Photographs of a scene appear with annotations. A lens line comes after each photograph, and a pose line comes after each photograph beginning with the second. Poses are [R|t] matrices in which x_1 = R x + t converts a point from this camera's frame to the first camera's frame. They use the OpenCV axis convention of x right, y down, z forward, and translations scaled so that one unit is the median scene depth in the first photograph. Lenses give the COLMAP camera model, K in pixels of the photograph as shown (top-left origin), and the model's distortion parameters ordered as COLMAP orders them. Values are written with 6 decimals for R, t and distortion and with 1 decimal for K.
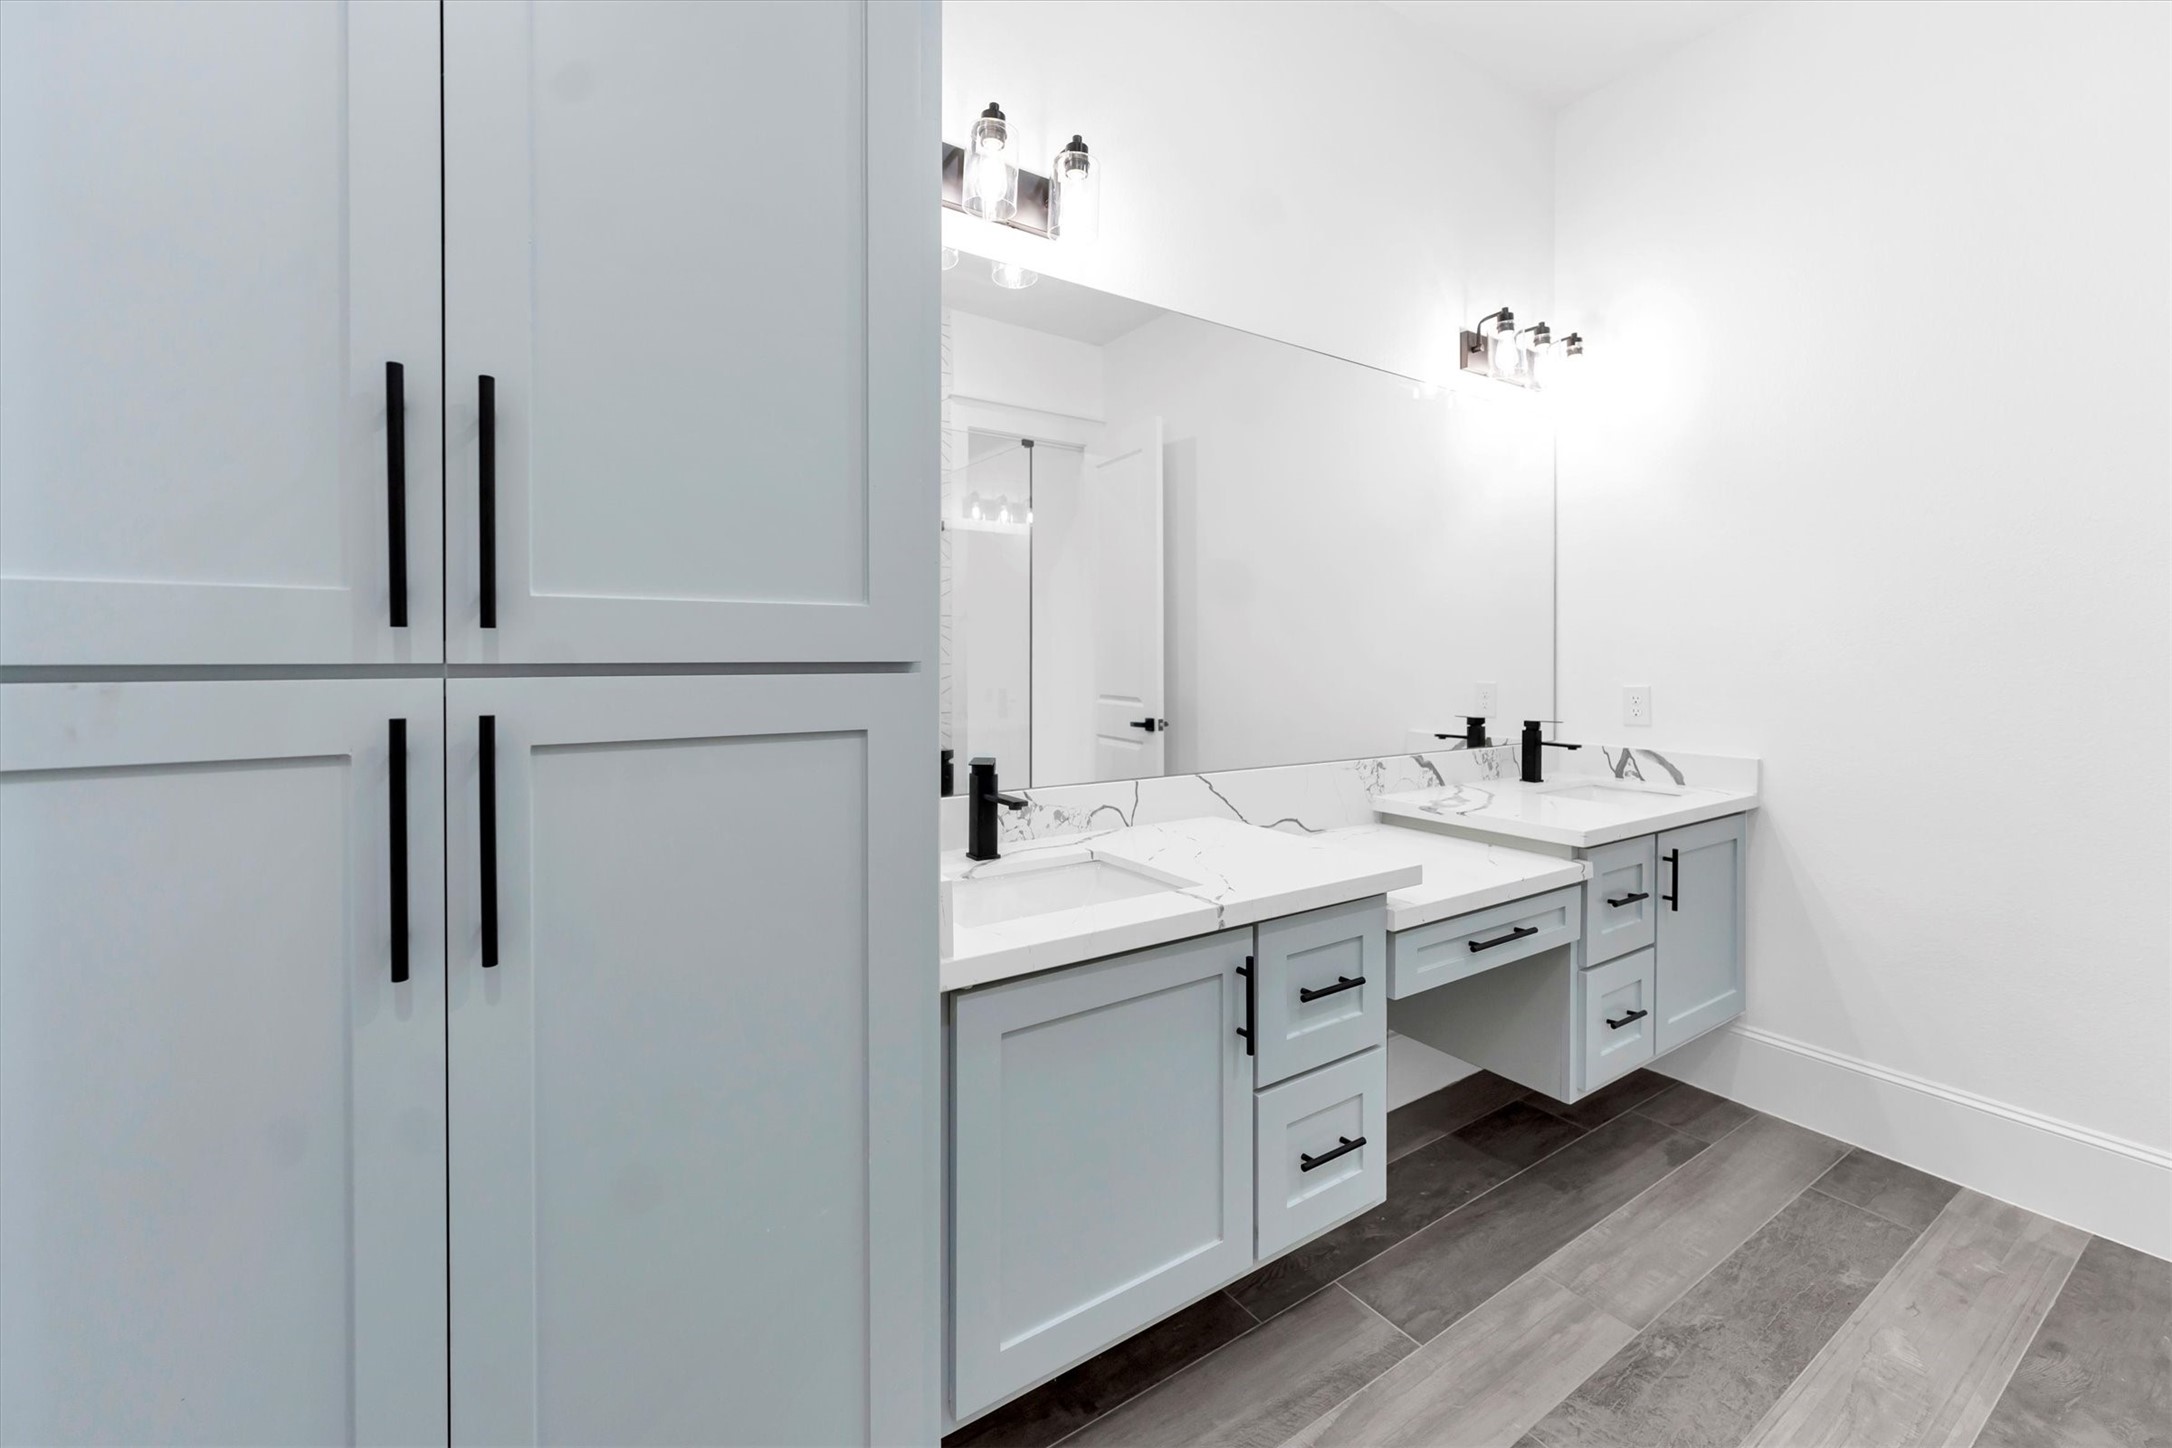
lens RADIAL K [[873.9, 0, 1094.5], [0, 873.9, 658.3], [0, 0, 1]] dist [-0.000206, 0.000650]
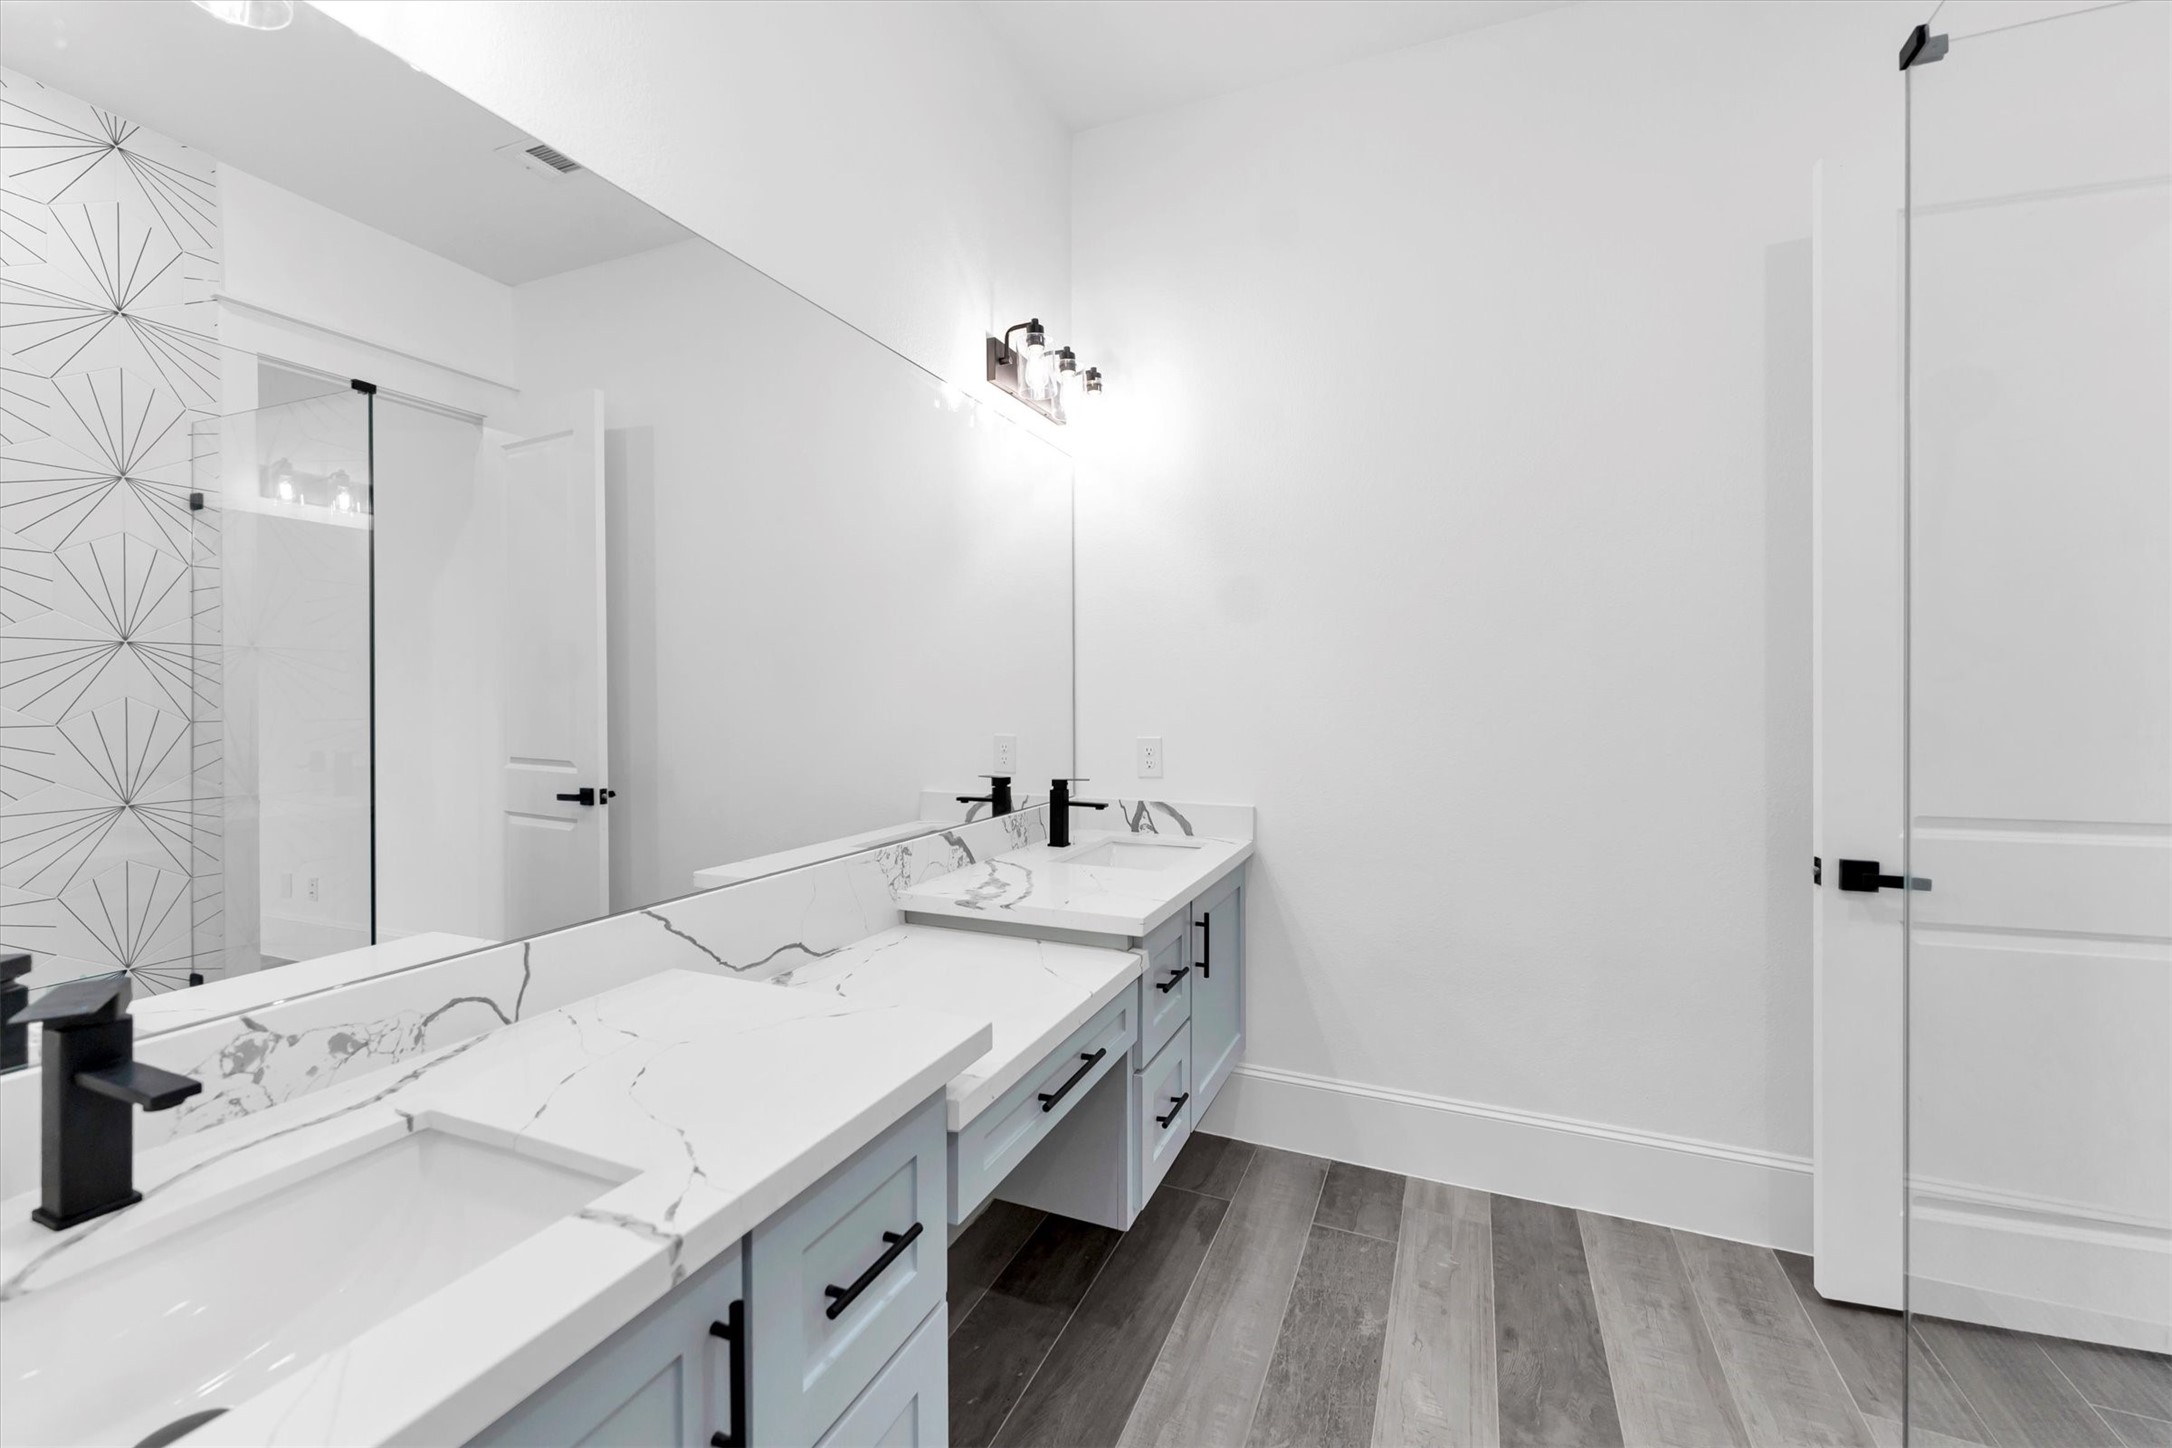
lens RADIAL K [[873.9, 0, 1108.5], [0, 873.9, 694.7], [0, 0, 1]] dist [-0.000206, 0.000650]
pose [[0.832458, -0.005416, 0.554062, 0.046159], [0.005446, 0.999984, 0.001592, -0.024384], [-0.554062, 0.001692, 0.832474, 0.271071]]
